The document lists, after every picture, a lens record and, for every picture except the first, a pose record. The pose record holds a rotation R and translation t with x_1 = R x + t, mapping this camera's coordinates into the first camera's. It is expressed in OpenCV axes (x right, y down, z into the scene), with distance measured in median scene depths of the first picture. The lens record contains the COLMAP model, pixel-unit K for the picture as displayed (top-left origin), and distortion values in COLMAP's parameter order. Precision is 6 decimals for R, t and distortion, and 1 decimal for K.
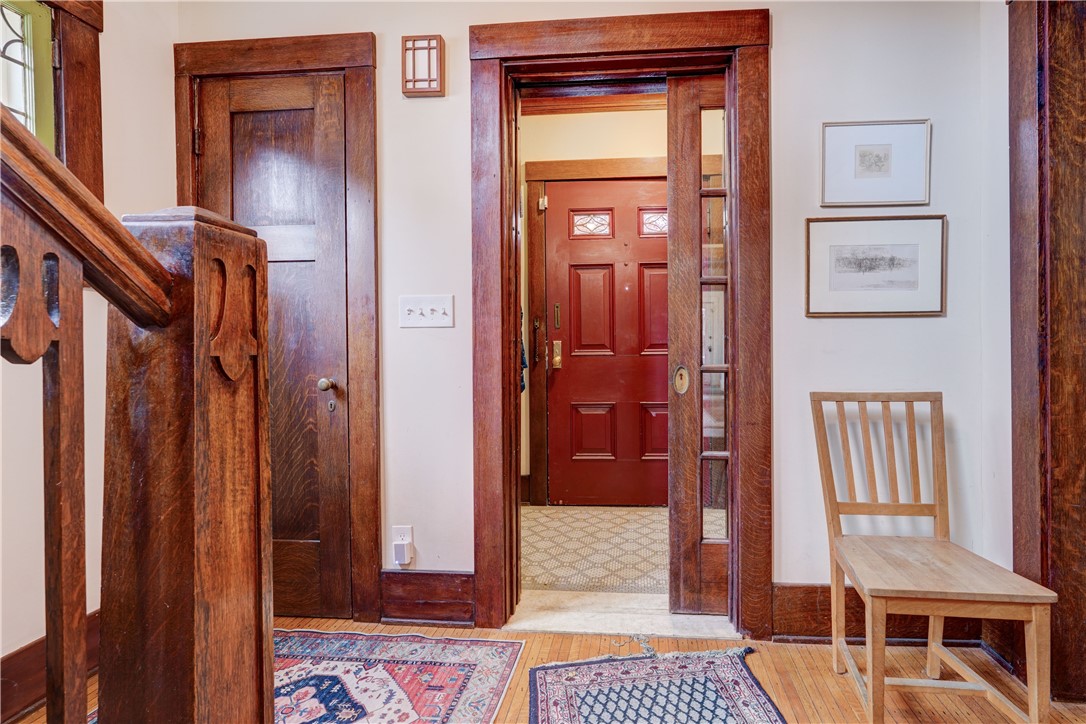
lens RADIAL K [[532.0, 0, 584.4], [0, 532.0, 350.7], [0, 0, 1]] dist [-0.002470, 0.001693]
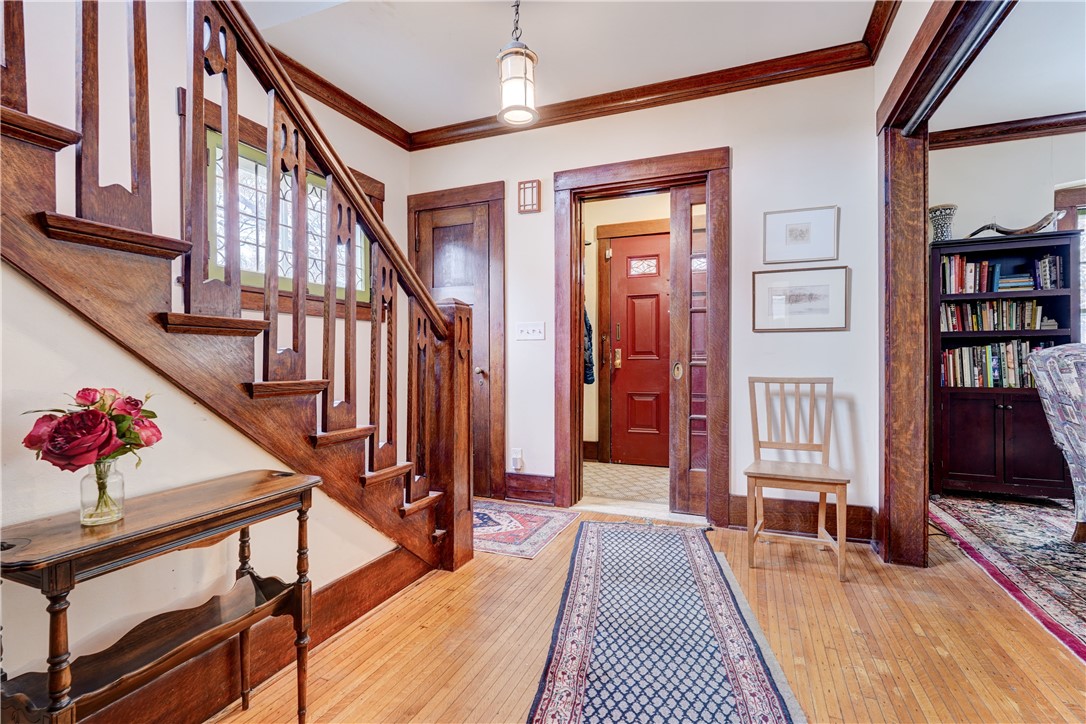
lens RADIAL K [[532.1, 0, 513.4], [0, 532.1, 364.6], [0, 0, 1]] dist [-0.001667, -0.000070]
pose [[0.947295, 0.007949, -0.320265, 0.243568], [-0.007512, 0.999968, 0.002597, 0.037486], [0.320275, -0.000054, 0.947325, -0.775675]]
